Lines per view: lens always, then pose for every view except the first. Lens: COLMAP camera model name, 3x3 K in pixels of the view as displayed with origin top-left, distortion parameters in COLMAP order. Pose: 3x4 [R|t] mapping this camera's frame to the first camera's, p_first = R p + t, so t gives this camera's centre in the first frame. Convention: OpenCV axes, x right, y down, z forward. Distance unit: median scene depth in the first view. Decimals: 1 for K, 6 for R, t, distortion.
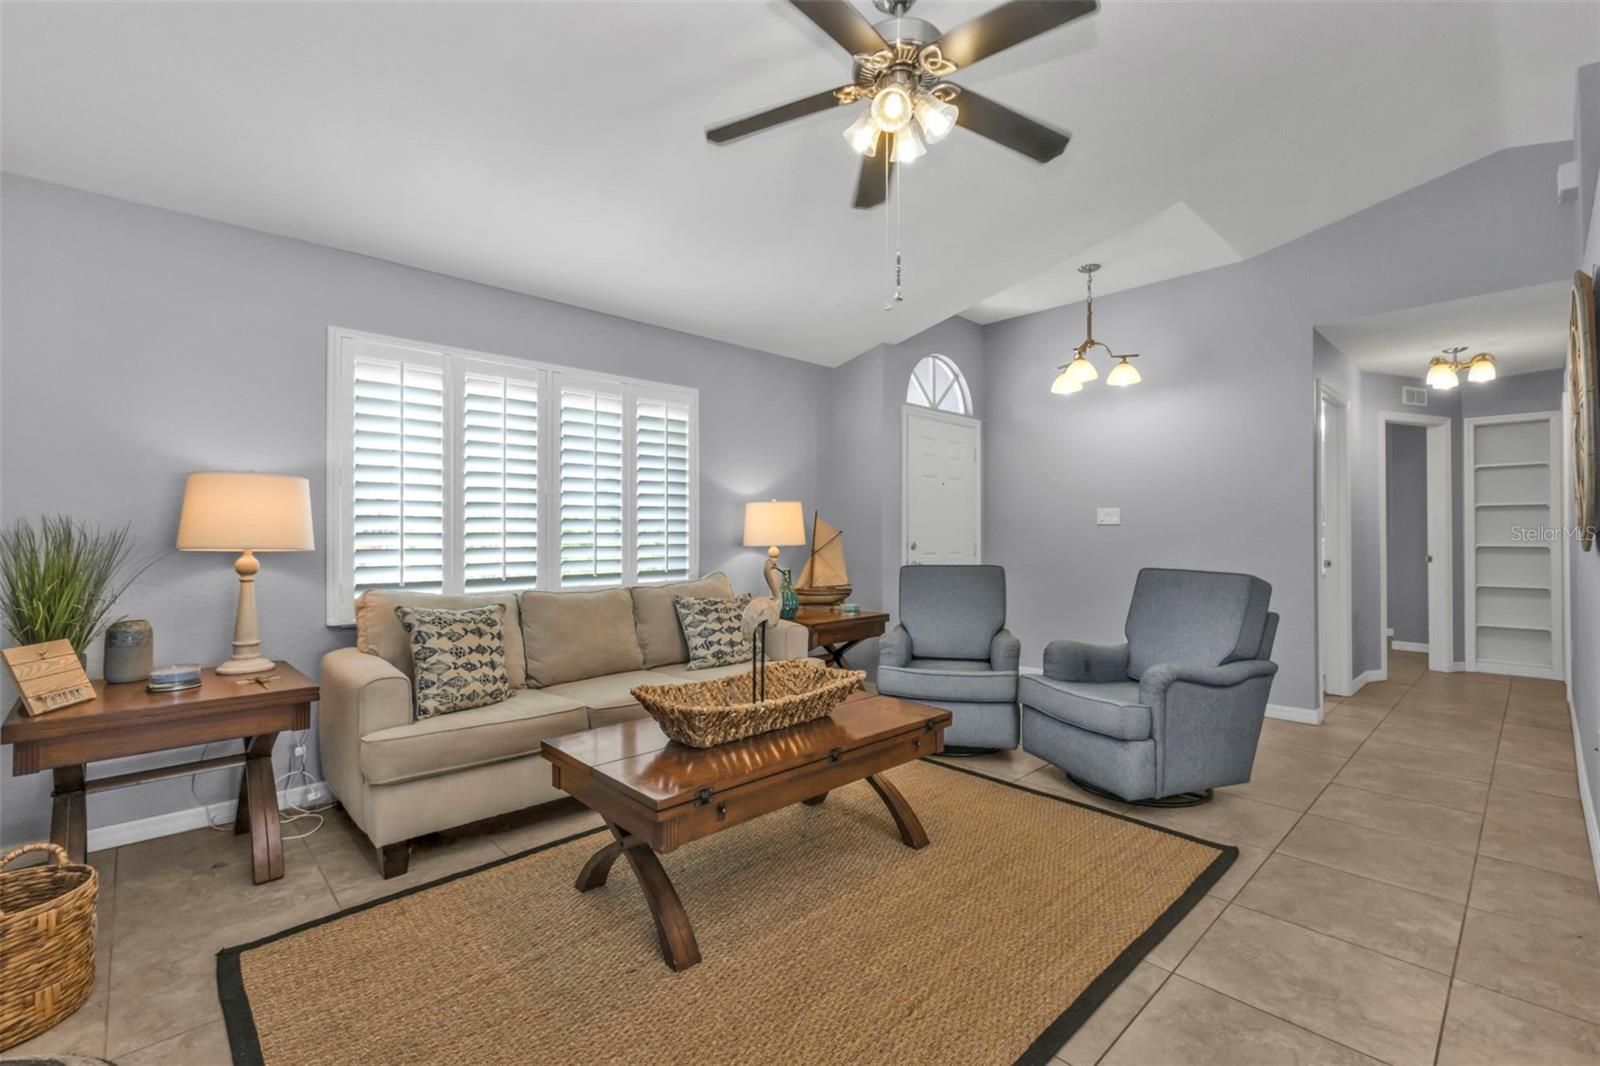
lens RADIAL K [[693.7, 0, 807.2], [0, 693.7, 532.1], [0, 0, 1]] dist [0.011048, -0.004665]
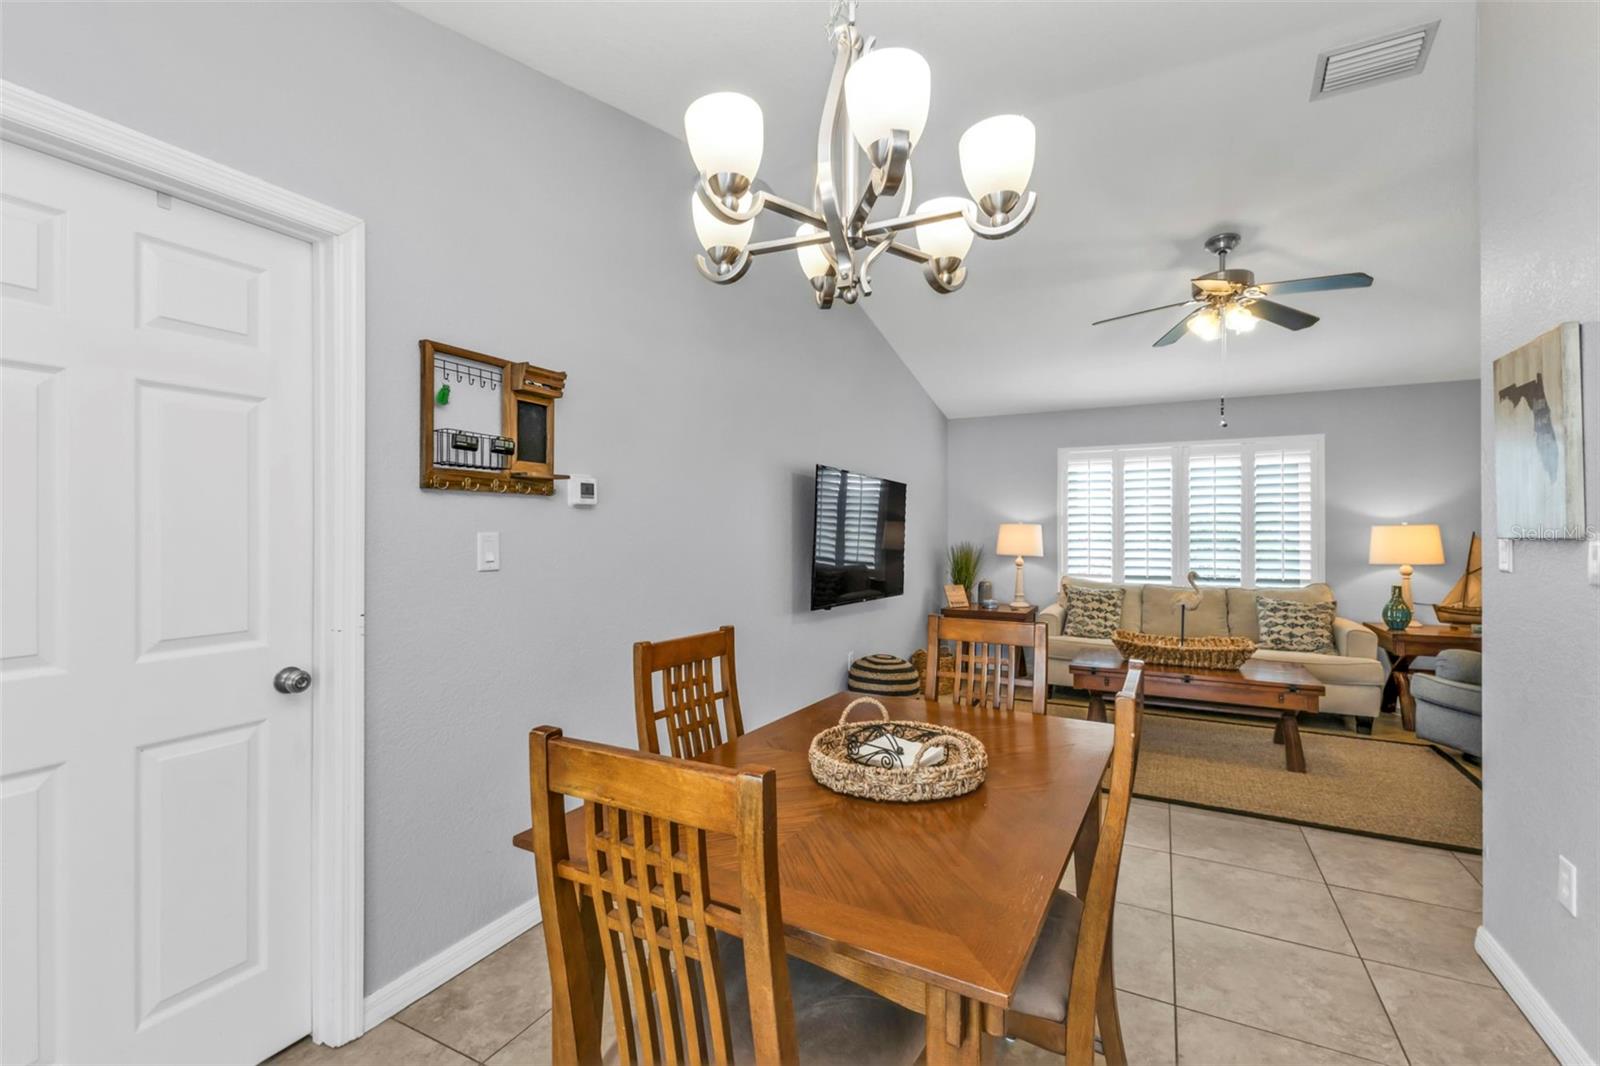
lens RADIAL K [[672.0, 0, 798.5], [0, 672.0, 528.8], [0, 0, 1]] dist [0.001257, 0.000346]
pose [[0.315688, -0.001817, -0.948861, 1.054219], [0.002776, 0.999996, -0.000991, -0.060899], [0.948859, -0.002321, 0.315691, -0.407865]]
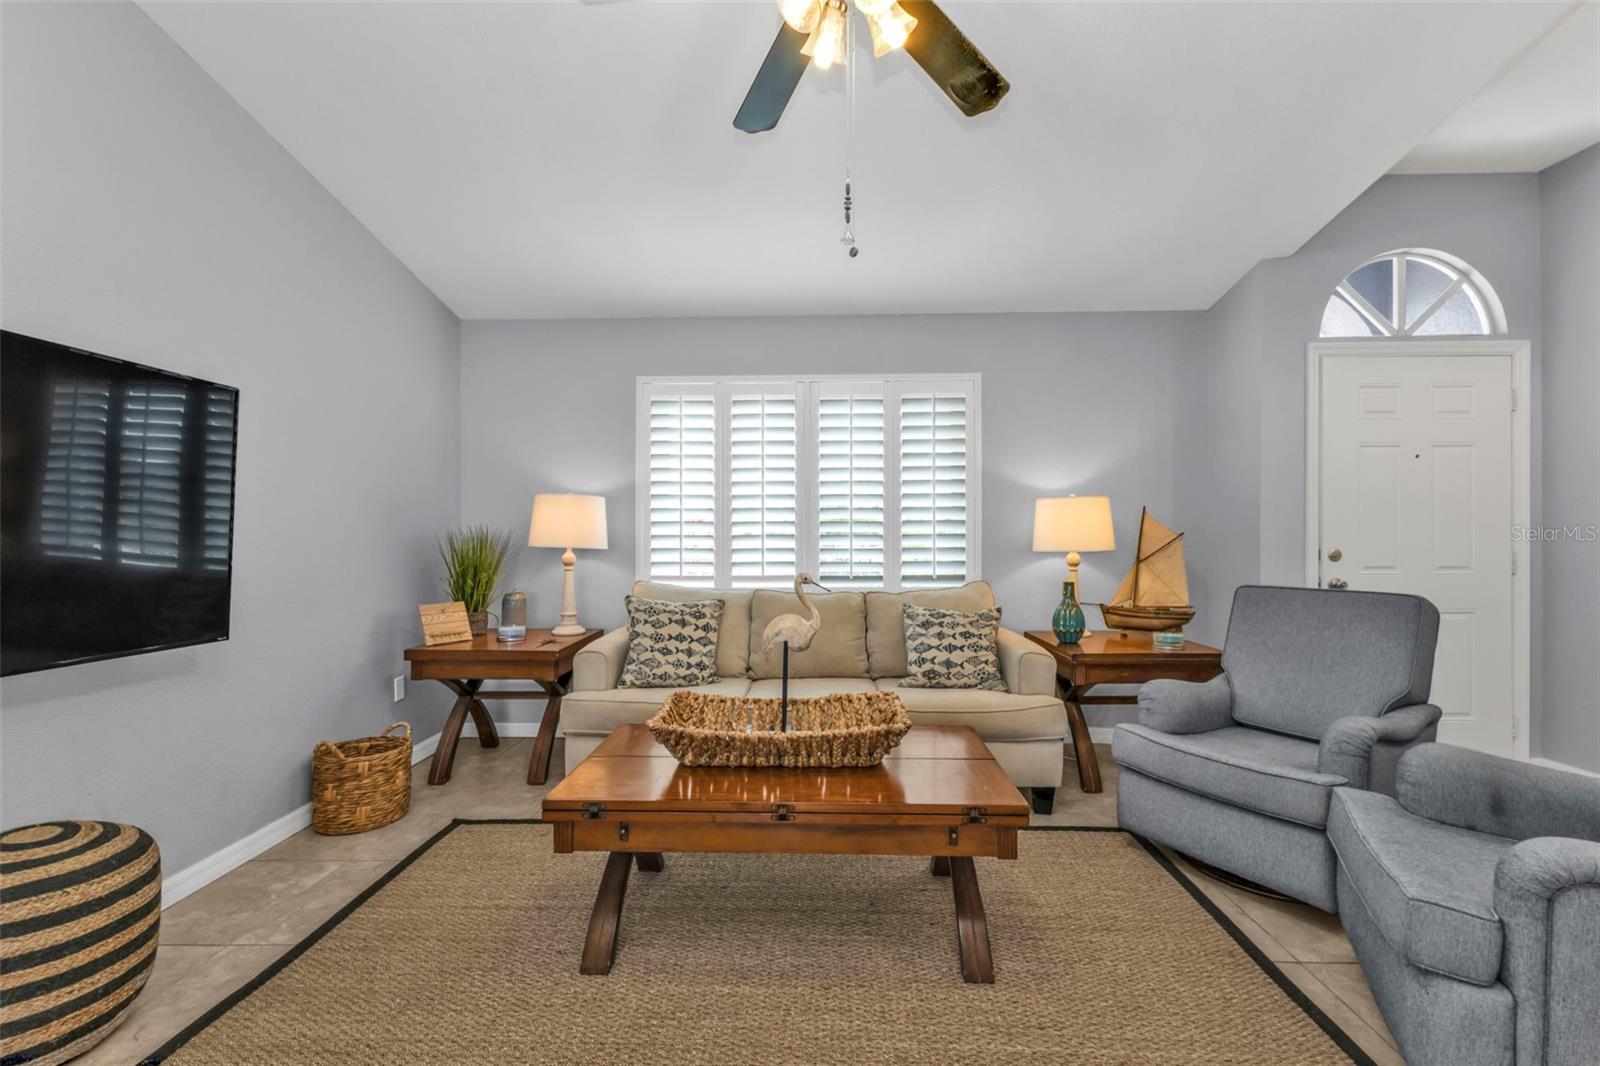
lens RADIAL K [[693.7, 0, 789.2], [0, 693.7, 528.9], [0, 0, 1]] dist [0.011048, -0.004665]
pose [[0.696541, 0.001084, -0.717516, 0.480199], [0.002814, 0.999987, 0.004242, -0.017119], [0.717512, -0.004974, 0.696529, 0.316324]]
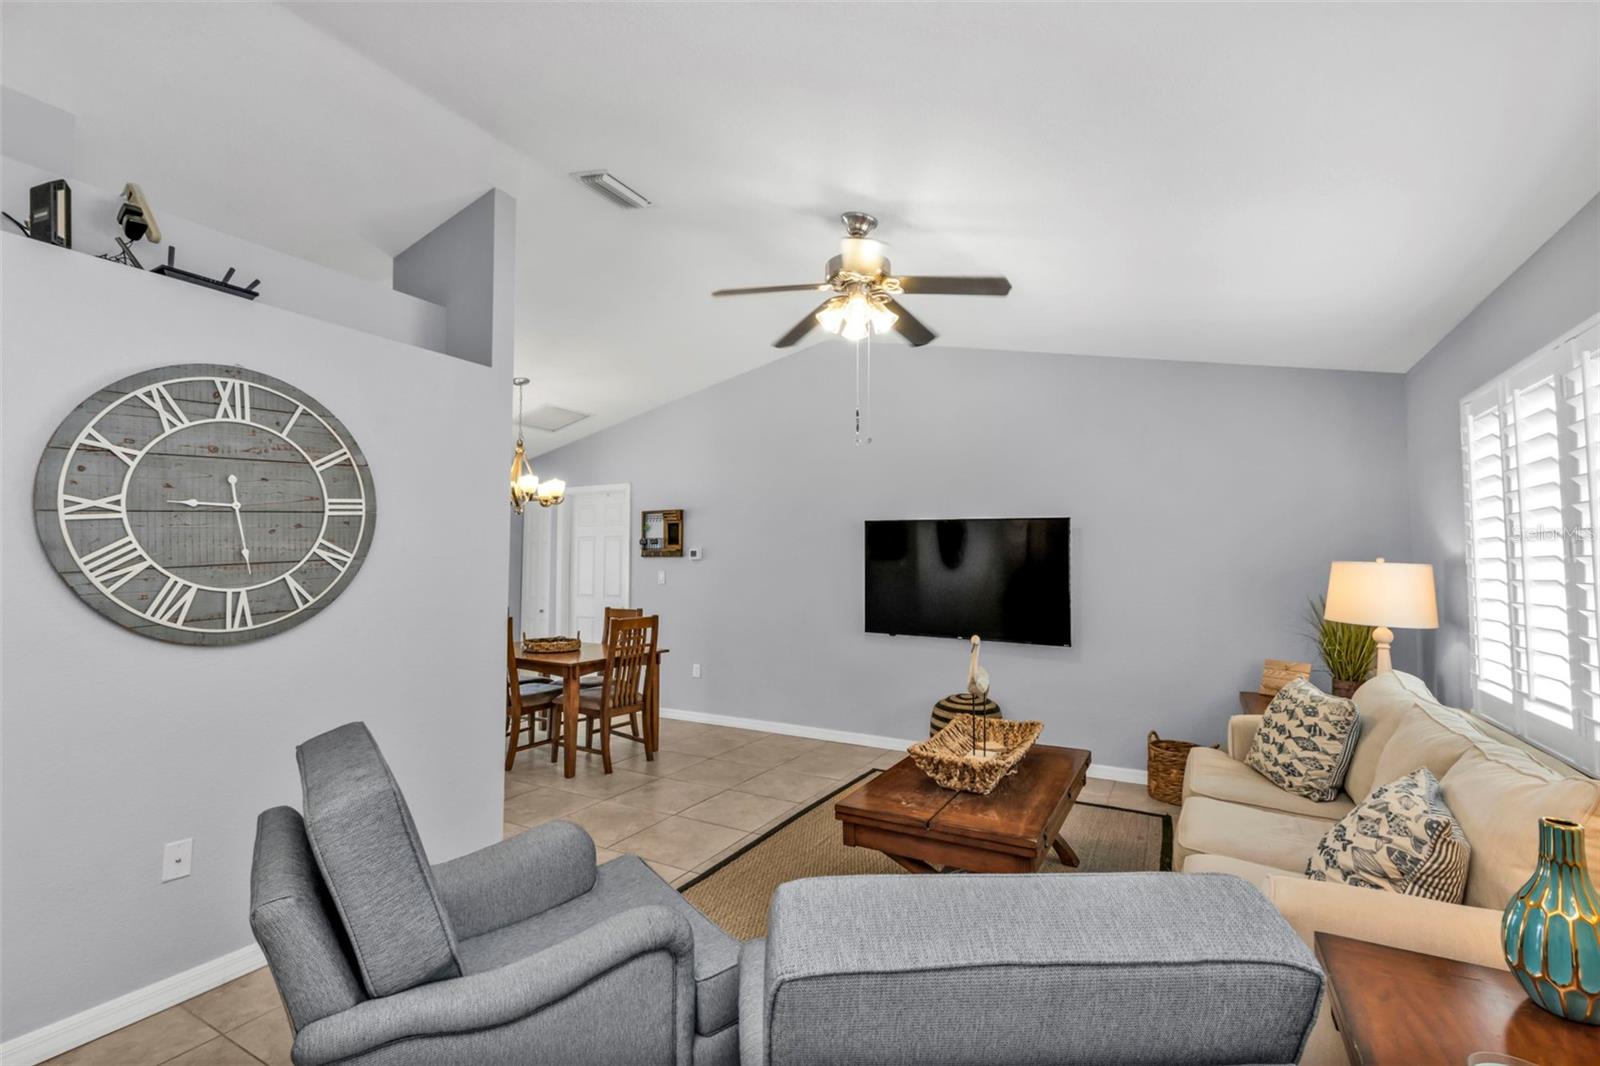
lens RADIAL K [[693.7, 0, 803.6], [0, 693.7, 535.8], [0, 0, 1]] dist [0.011048, -0.004665]
pose [[-0.952171, -0.015139, -0.305192, 0.507111], [-0.000988, 0.998919, -0.046470, -0.066261], [0.305566, -0.043946, -0.951156, 1.737643]]
